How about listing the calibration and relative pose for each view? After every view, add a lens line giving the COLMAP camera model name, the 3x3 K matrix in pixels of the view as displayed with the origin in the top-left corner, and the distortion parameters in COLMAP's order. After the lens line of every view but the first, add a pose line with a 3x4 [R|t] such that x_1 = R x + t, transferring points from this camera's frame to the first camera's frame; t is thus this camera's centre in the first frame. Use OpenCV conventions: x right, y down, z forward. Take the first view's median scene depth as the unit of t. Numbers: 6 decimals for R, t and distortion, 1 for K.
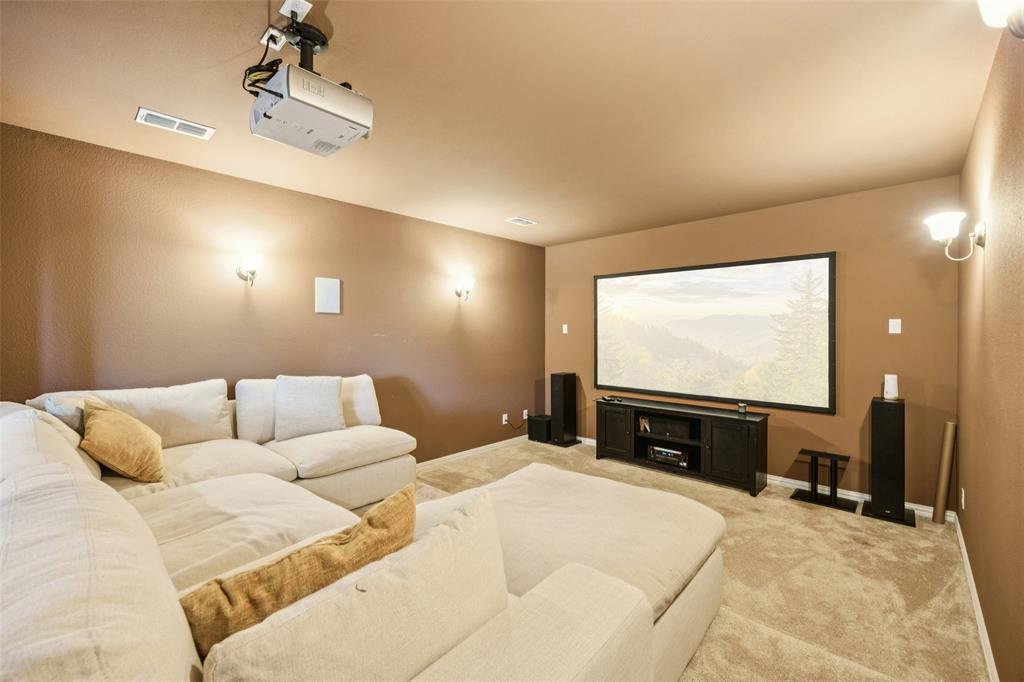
lens RADIAL K [[429.1, 0, 508.9], [0, 429.1, 336.3], [0, 0, 1]] dist [0.000222, 0.000014]
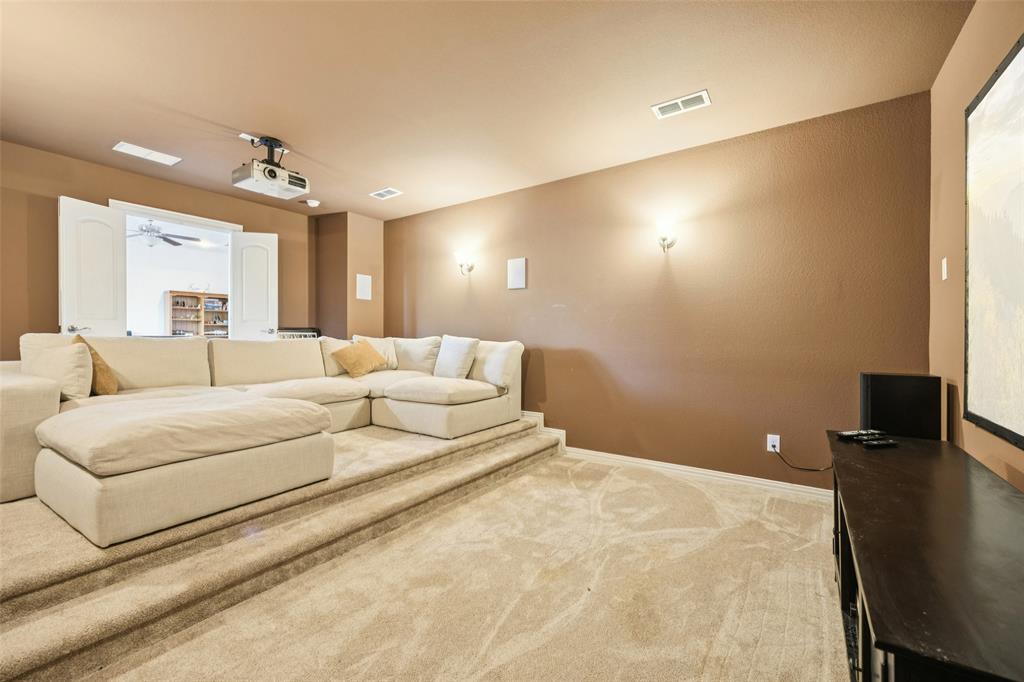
lens RADIAL K [[425.0, 0, 510.2], [0, 425.0, 338.6], [0, 0, 1]] dist [-0.009933, -0.001496]
pose [[0.145696, -0.000339, -0.989329, 0.697547], [-0.011359, 0.999933, -0.002016, 0.081678], [0.989264, 0.011532, 0.145682, 0.798277]]
